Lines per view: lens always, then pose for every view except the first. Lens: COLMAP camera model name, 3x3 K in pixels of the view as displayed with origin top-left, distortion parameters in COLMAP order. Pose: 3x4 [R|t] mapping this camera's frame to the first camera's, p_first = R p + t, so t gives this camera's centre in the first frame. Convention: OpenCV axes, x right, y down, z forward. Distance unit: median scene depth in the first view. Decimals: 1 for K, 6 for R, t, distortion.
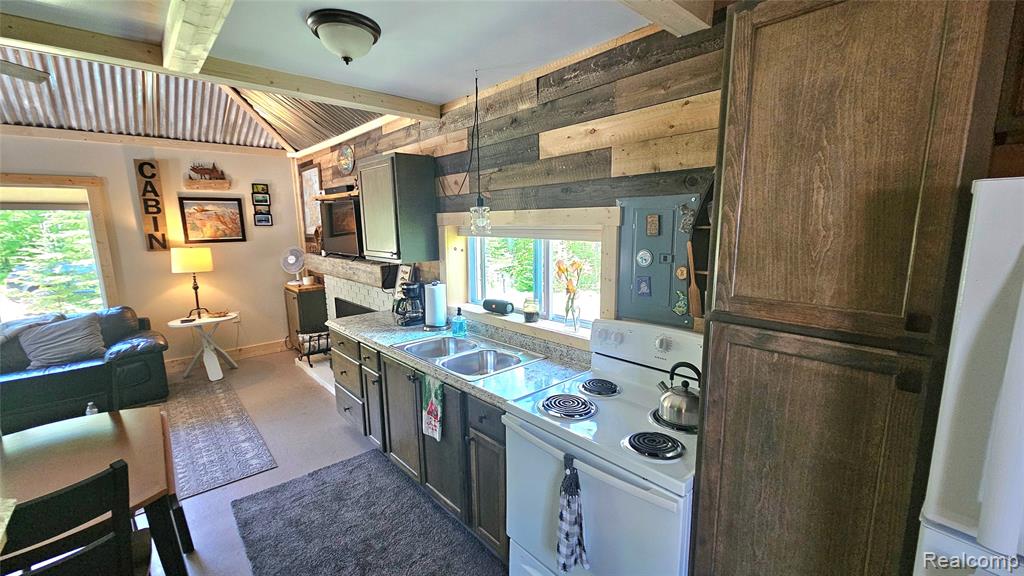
lens RADIAL K [[419.7, 0, 501.9], [0, 419.7, 287.5], [0, 0, 1]] dist [-0.003342, -0.000397]
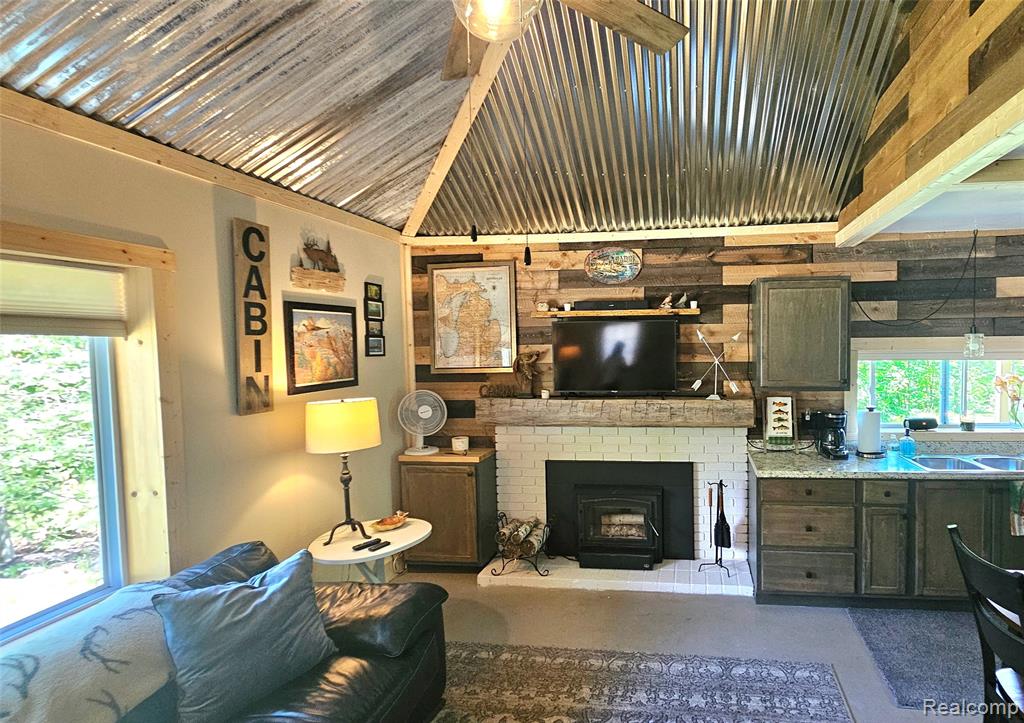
lens RADIAL K [[587.1, 0, 518.8], [0, 587.1, 361.7], [0, 0, 1]] dist [-0.005006, 0.000087]
pose [[0.745434, -0.023752, 0.666156, -1.044752], [0.108385, 0.990385, -0.085971, -0.056493], [-0.657709, 0.136287, 0.740841, 0.319151]]
